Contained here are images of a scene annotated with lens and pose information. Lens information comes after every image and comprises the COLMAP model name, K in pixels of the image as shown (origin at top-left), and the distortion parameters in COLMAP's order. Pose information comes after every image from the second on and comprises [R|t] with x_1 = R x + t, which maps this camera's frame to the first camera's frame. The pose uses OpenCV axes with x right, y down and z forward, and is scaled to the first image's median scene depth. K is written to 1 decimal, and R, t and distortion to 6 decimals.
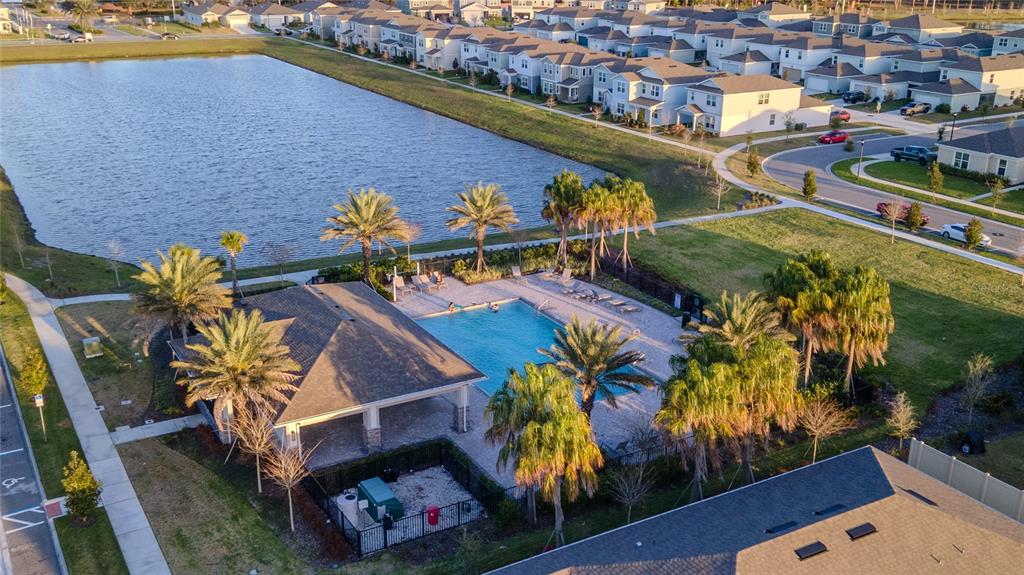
lens RADIAL K [[985.4, 0, 512.0], [0, 985.4, 287.5], [0, 0, 1]] dist [0.013310, 0.003862]
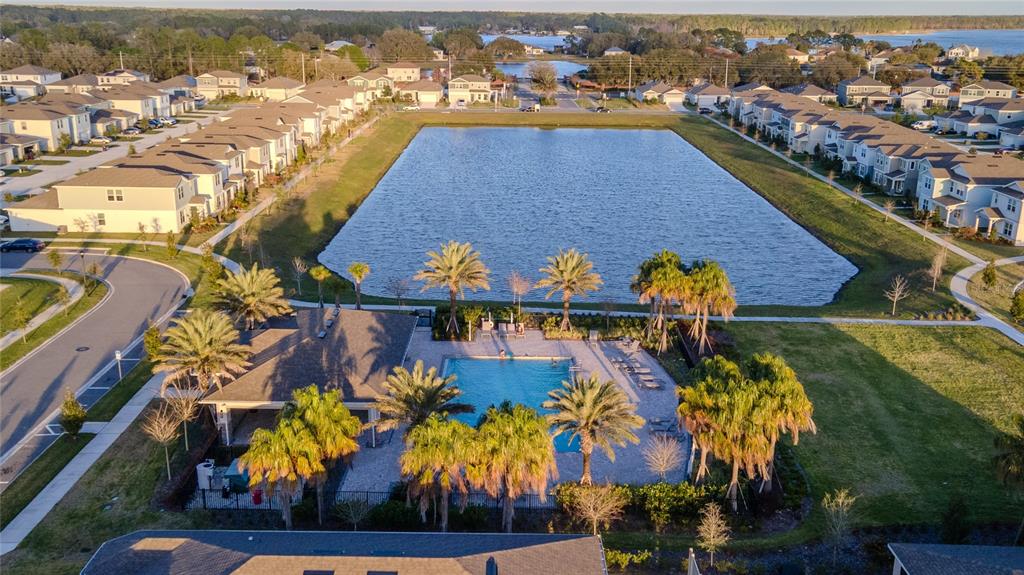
lens RADIAL K [[935.7, 0, 551.6], [0, 935.7, 285.2], [0, 0, 1]] dist [0.017536, 0.003316]
pose [[0.864712, 0.138954, -0.482665, 0.220806], [-0.171448, 0.984910, -0.023610, -0.018714], [0.472100, 0.103168, 0.875487, 0.034408]]
